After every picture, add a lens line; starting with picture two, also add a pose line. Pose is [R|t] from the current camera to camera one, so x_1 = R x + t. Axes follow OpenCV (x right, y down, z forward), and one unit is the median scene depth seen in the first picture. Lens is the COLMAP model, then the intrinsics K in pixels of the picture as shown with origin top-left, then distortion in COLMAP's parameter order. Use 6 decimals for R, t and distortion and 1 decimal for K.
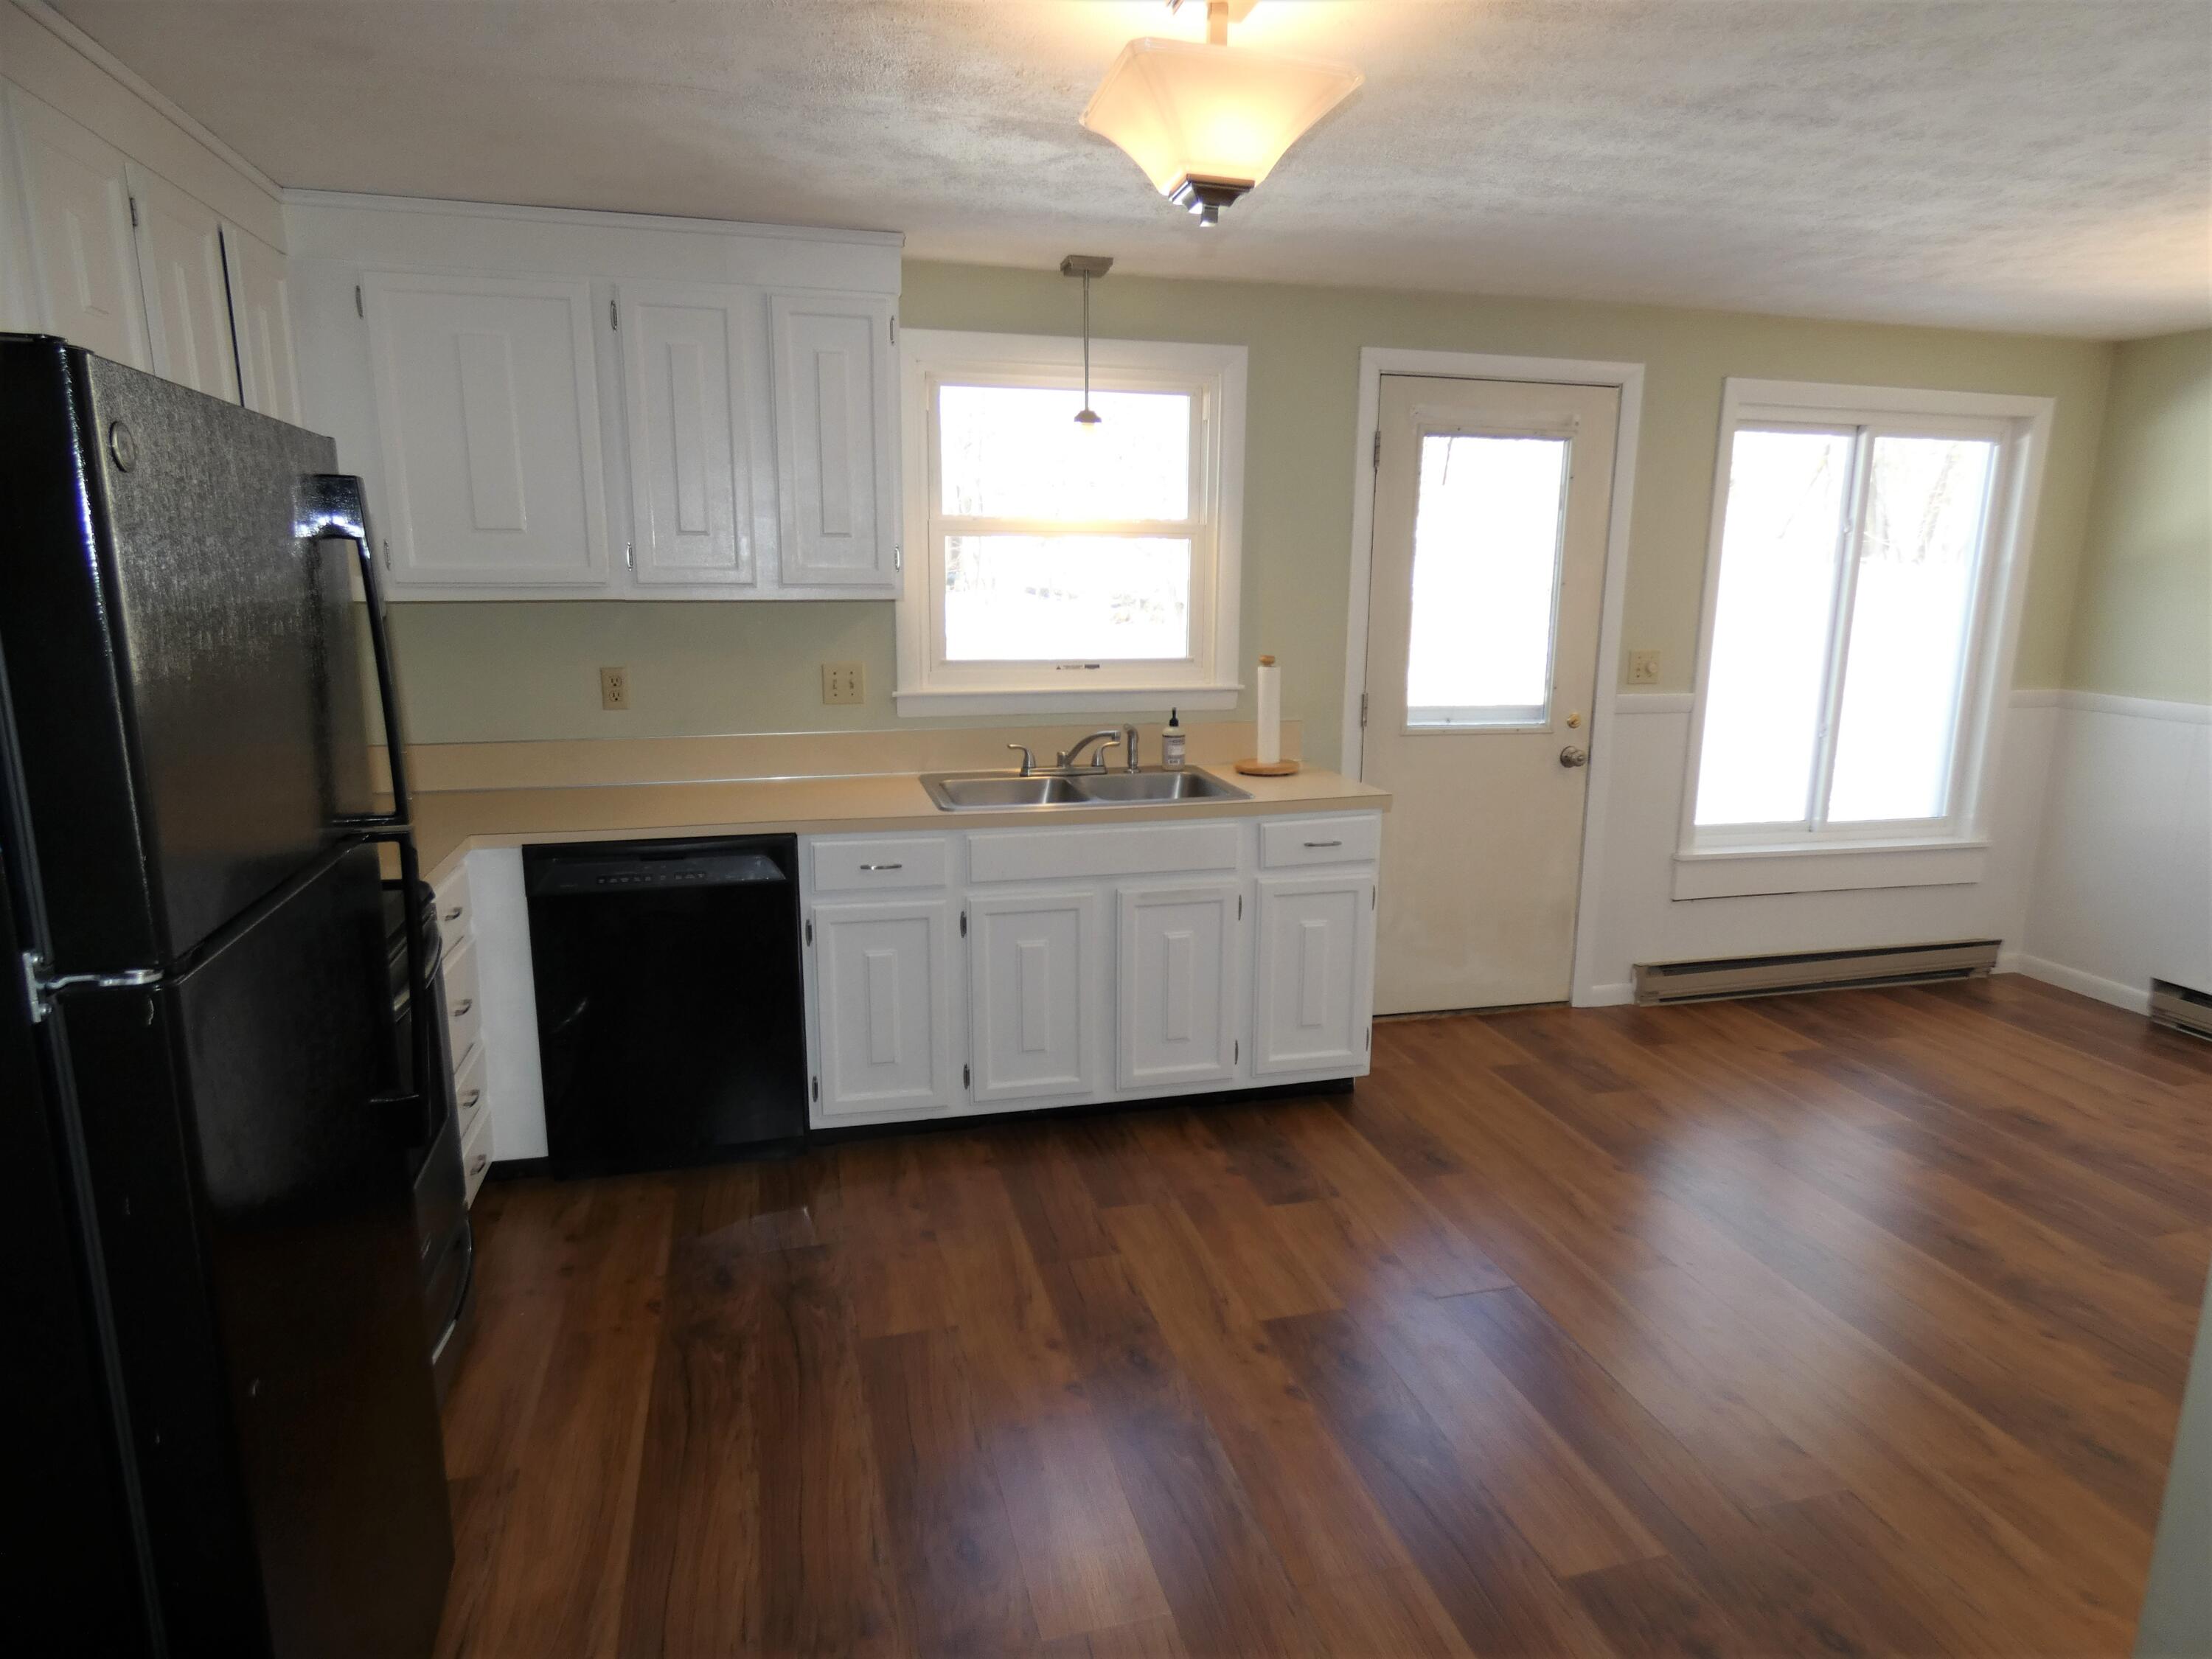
lens RADIAL K [[1320.8, 0, 1106.0], [0, 1320.8, 829.5], [0, 0, 1]] dist [-0.002681, -0.002773]
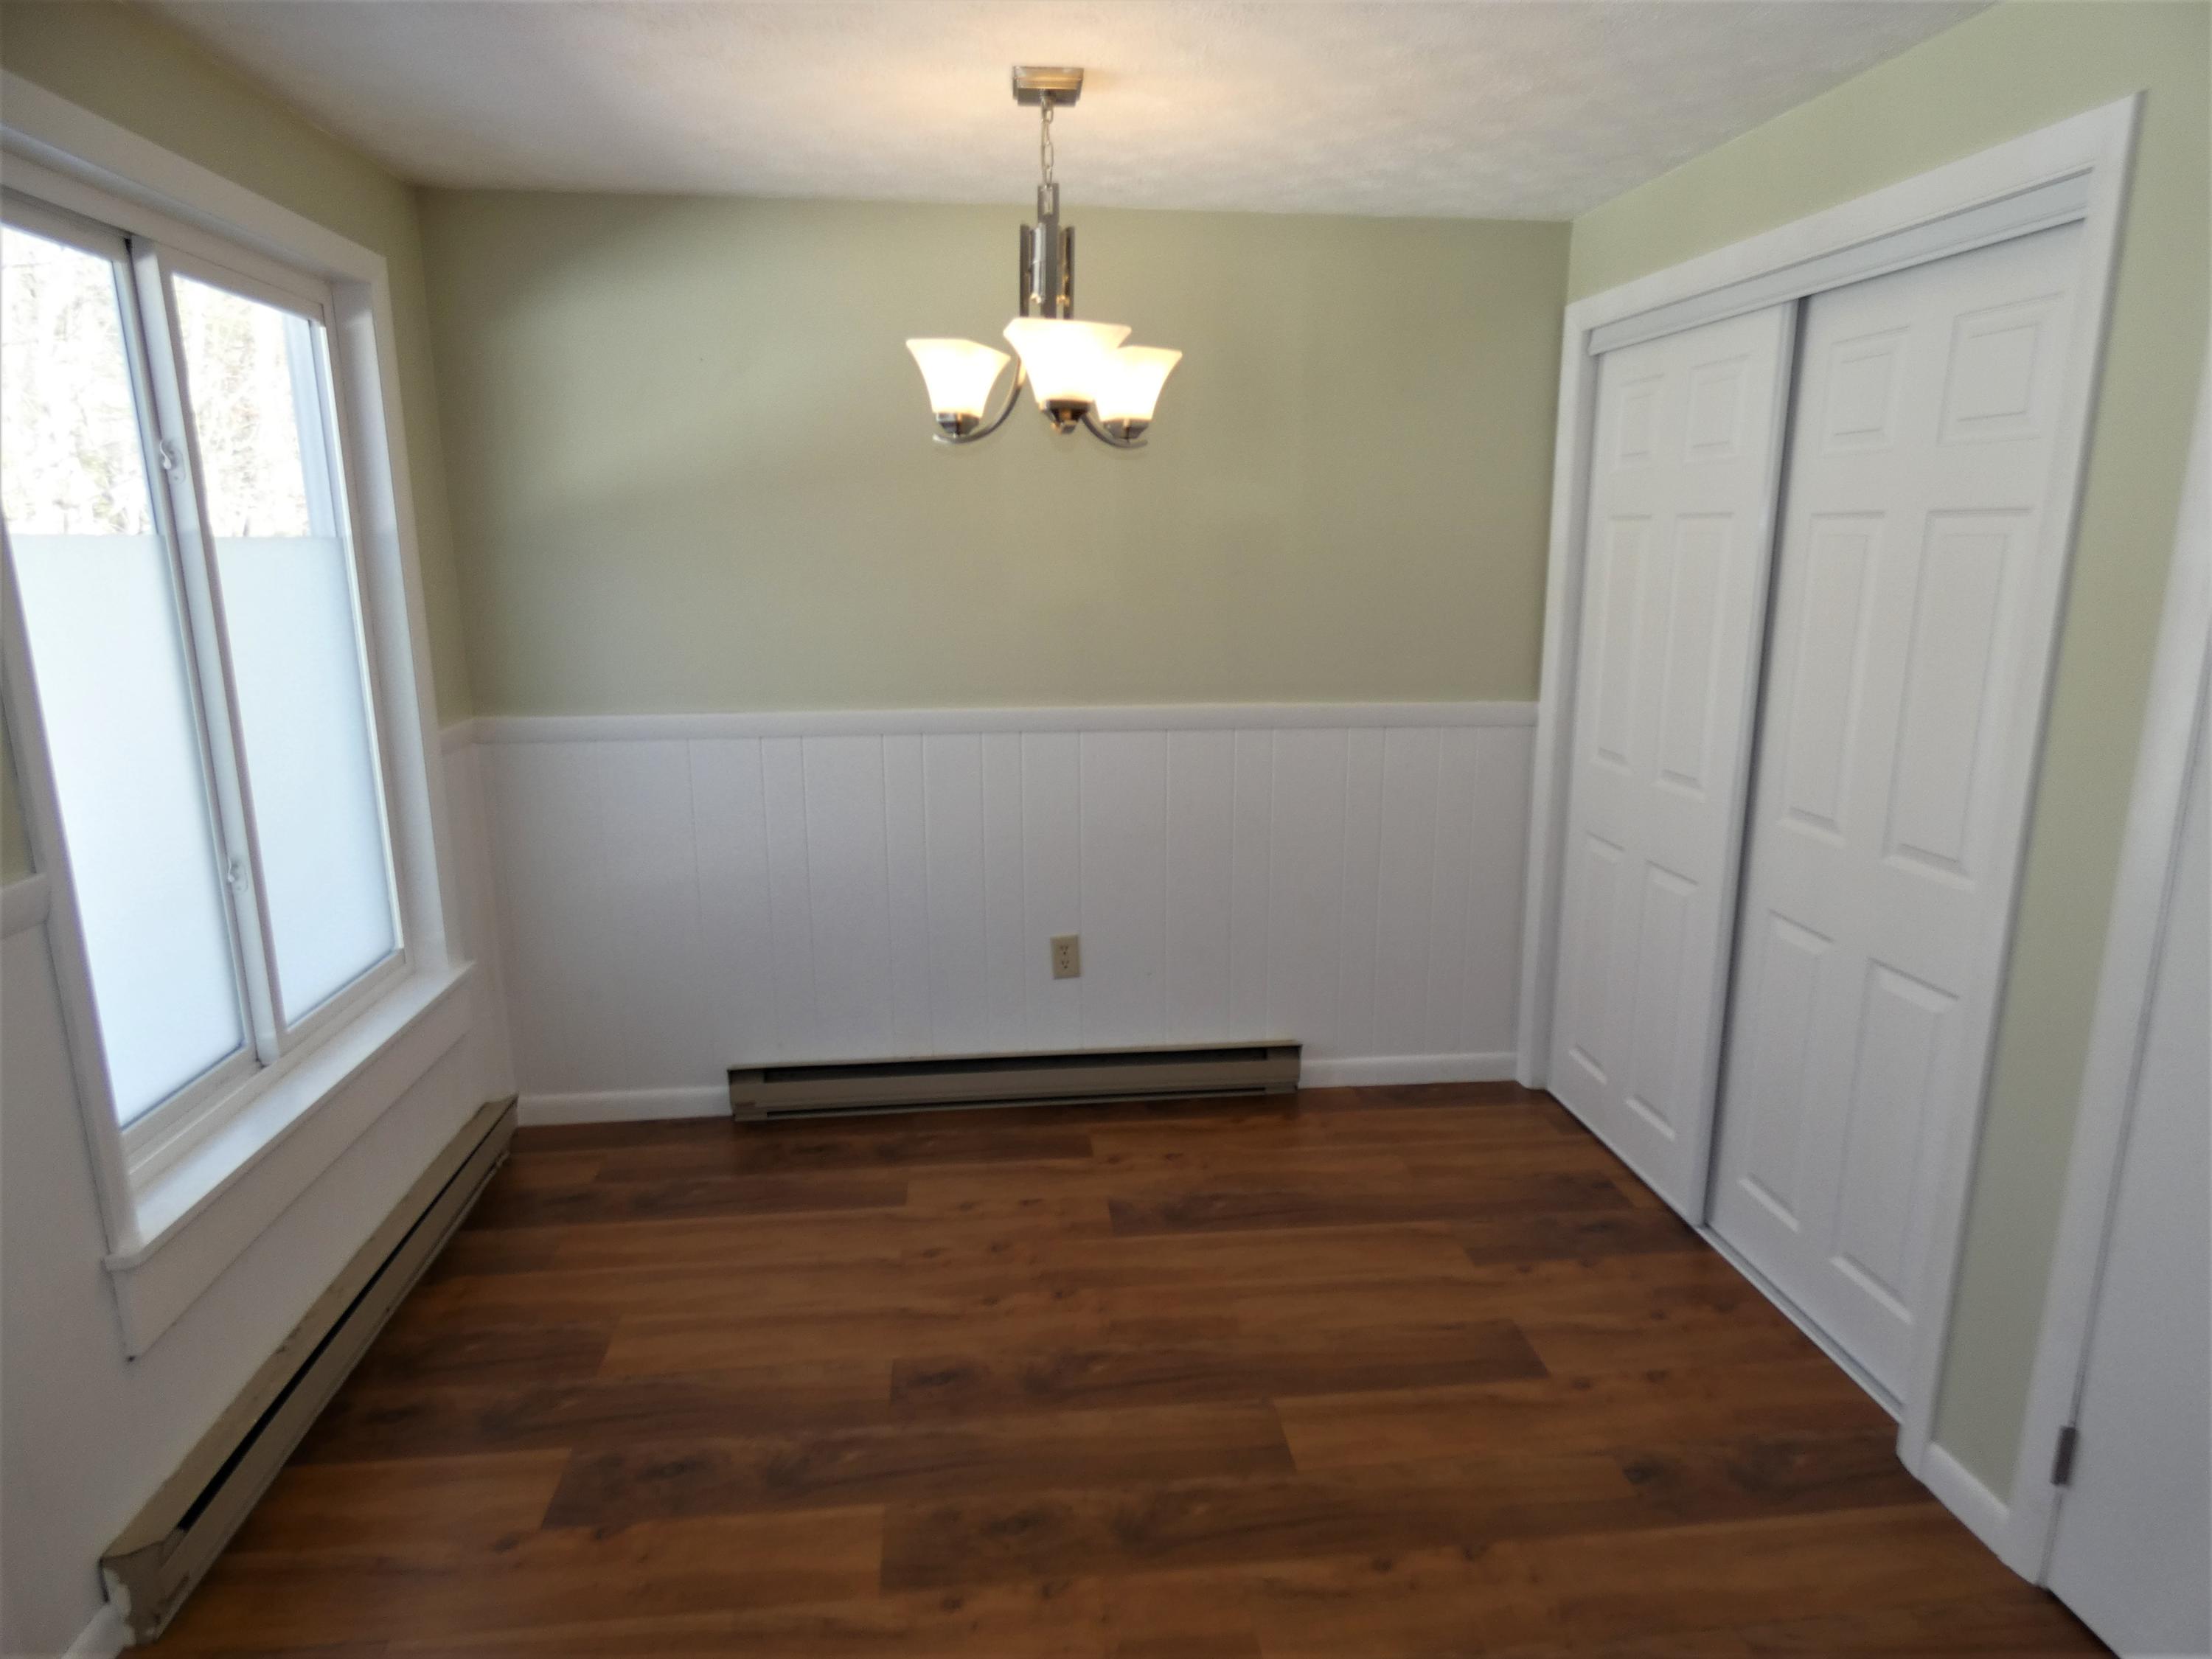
lens RADIAL K [[1320.8, 0, 1106.0], [0, 1320.8, 829.5], [0, 0, 1]] dist [-0.002681, -0.002773]
pose [[0.126437, -0.230946, 0.964716, 0.119365], [0.198490, 0.958743, 0.203502, -0.141656], [-0.971913, 0.165756, 0.167061, 0.668667]]
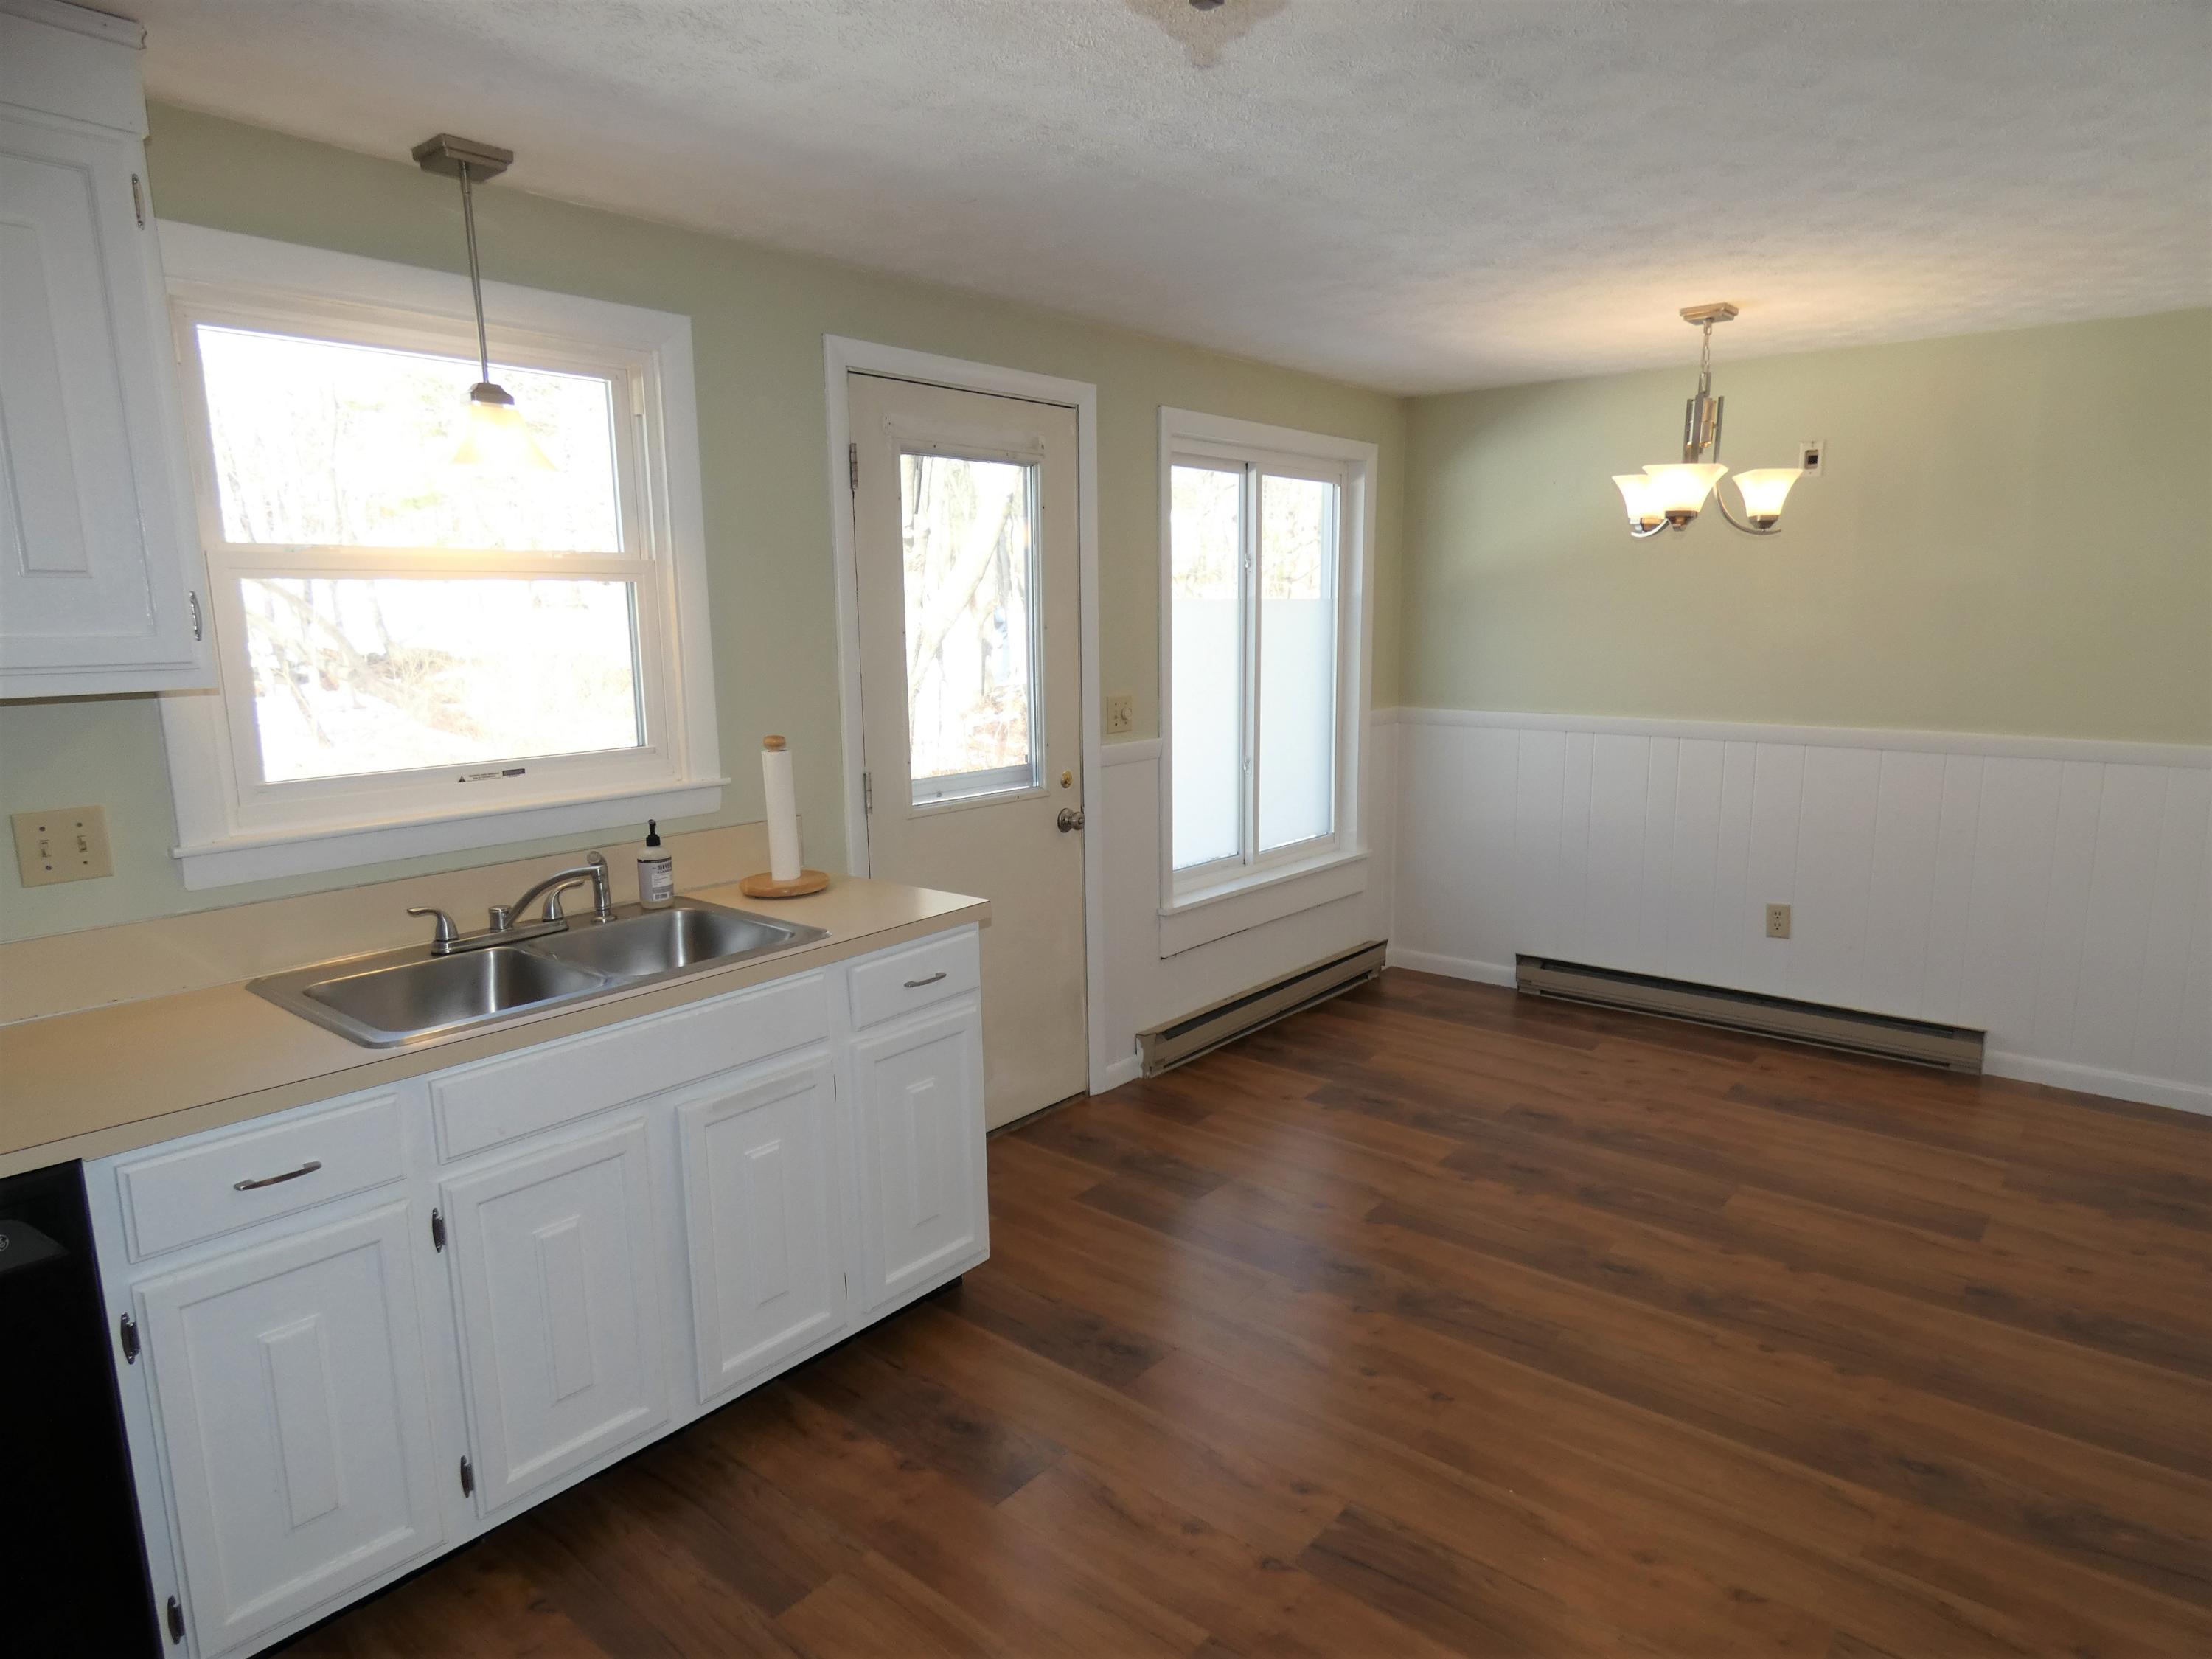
lens RADIAL K [[1333.9, 0, 1100.9], [0, 1333.9, 827.1], [0, 0, 1]] dist [0.001601, 0.000583]
pose [[0.810045, -0.116729, 0.574631, -0.153867], [0.136084, 0.990653, 0.009405, -0.058851], [-0.570358, 0.070579, 0.818359, 0.267002]]
